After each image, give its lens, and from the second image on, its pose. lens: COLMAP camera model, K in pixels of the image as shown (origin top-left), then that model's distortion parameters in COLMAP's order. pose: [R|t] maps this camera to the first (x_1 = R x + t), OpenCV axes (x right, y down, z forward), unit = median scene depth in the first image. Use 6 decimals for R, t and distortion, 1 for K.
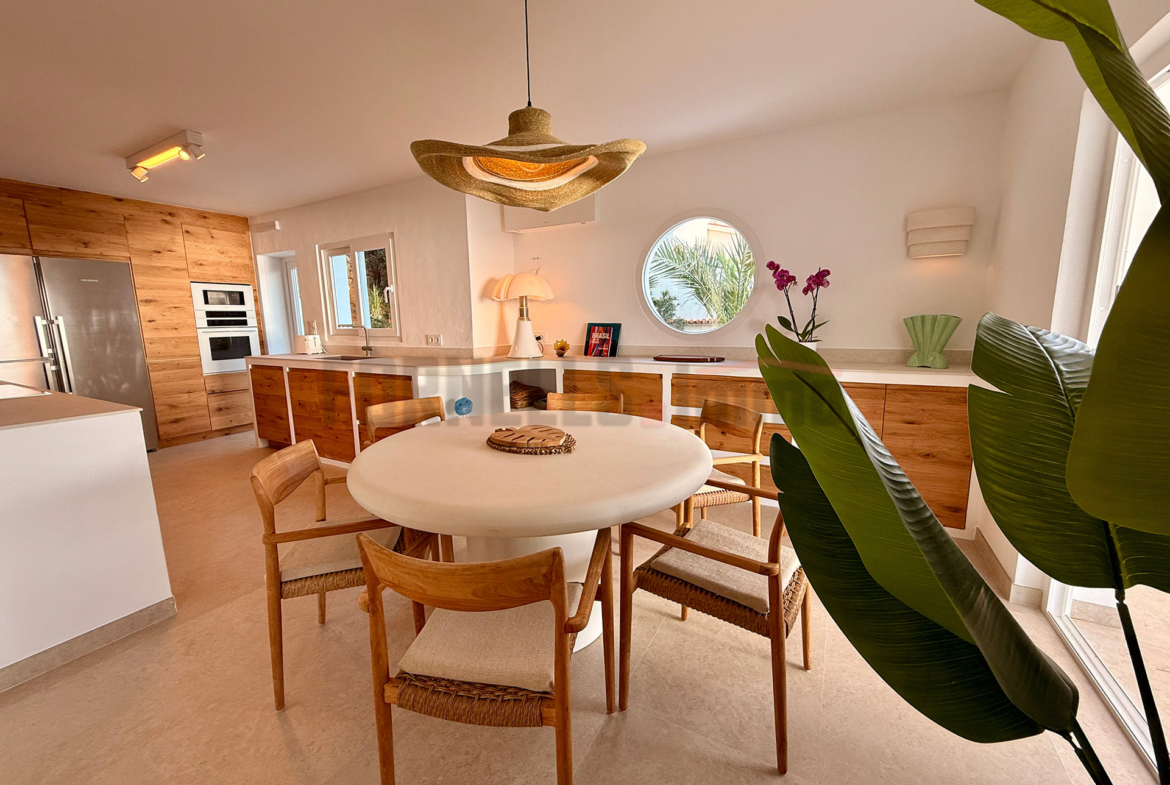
lens RADIAL K [[470.7, 0, 585.0], [0, 470.7, 392.5], [0, 0, 1]] dist [0.001473, 0.000609]
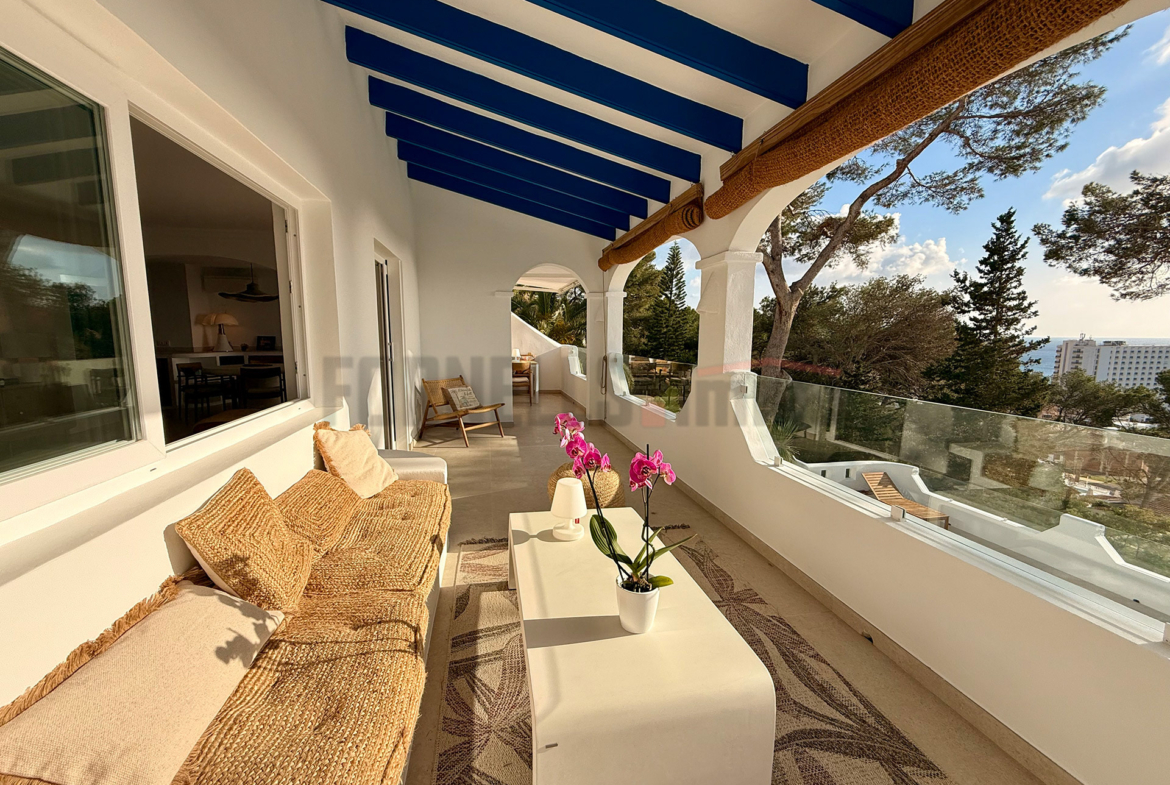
lens RADIAL K [[498.9, 0, 585.0], [0, 498.9, 392.5], [0, 0, 1]] dist [0.018713, 0.000406]
pose [[0.791048, -0.055486, 0.609233, -0.238027], [0.077524, 0.996942, -0.009862, 0.267250], [-0.606822, 0.055032, 0.792930, -1.852357]]
